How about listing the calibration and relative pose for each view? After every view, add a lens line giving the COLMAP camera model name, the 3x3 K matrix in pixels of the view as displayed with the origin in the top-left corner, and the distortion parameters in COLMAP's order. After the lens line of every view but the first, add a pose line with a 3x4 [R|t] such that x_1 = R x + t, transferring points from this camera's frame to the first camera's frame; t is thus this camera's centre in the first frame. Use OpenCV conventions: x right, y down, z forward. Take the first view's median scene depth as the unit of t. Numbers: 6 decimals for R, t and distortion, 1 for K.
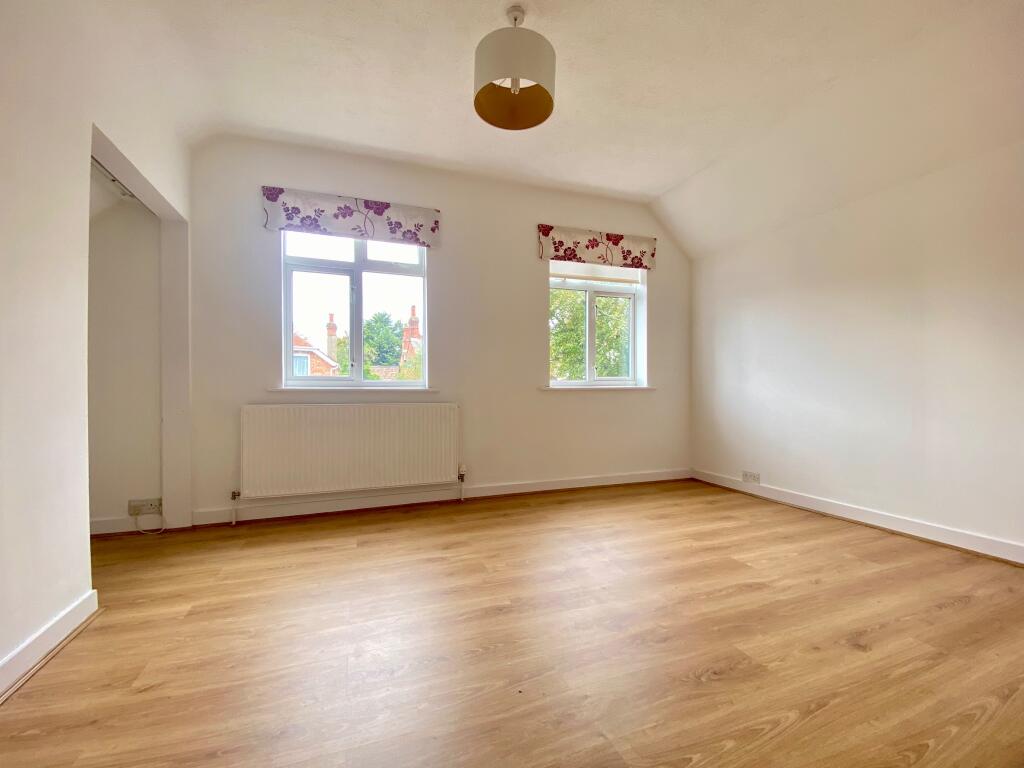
lens RADIAL K [[416.8, 0, 509.4], [0, 416.8, 385.2], [0, 0, 1]] dist [0.001641, 0.000025]
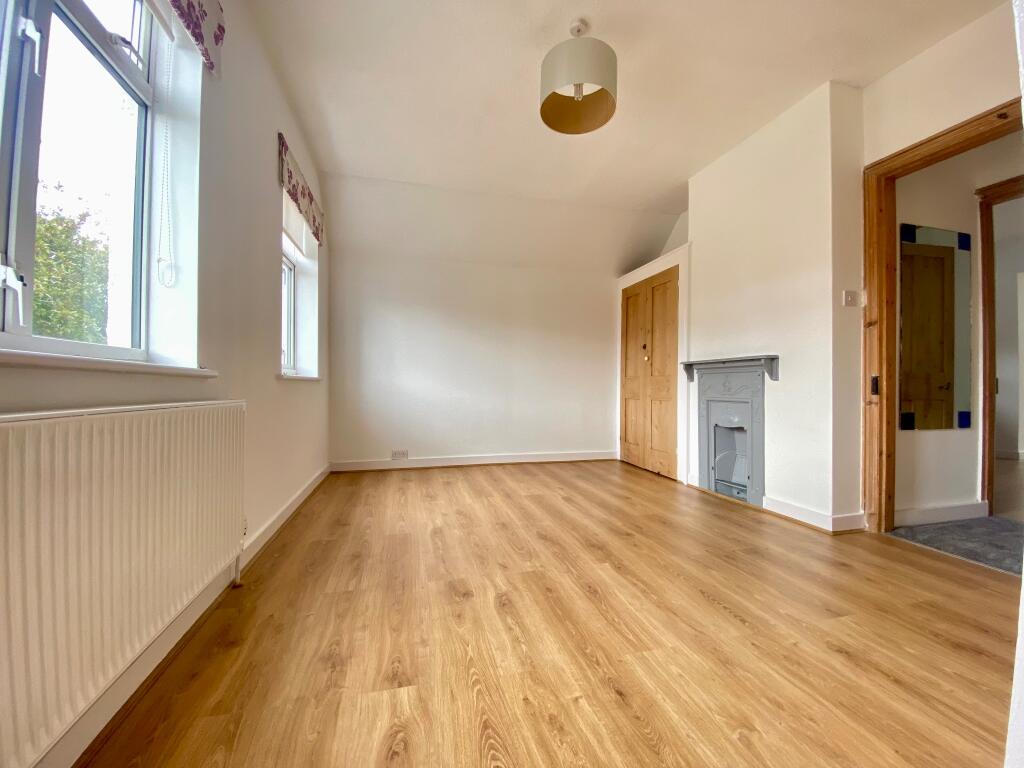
lens RADIAL K [[416.8, 0, 509.4], [0, 416.8, 385.2], [0, 0, 1]] dist [0.001641, 0.000025]
pose [[0.104730, 0.000147, 0.994501, -0.793233], [-0.011661, 0.999931, 0.001080, 0.022432], [-0.994432, -0.011710, 0.104724, 0.780806]]
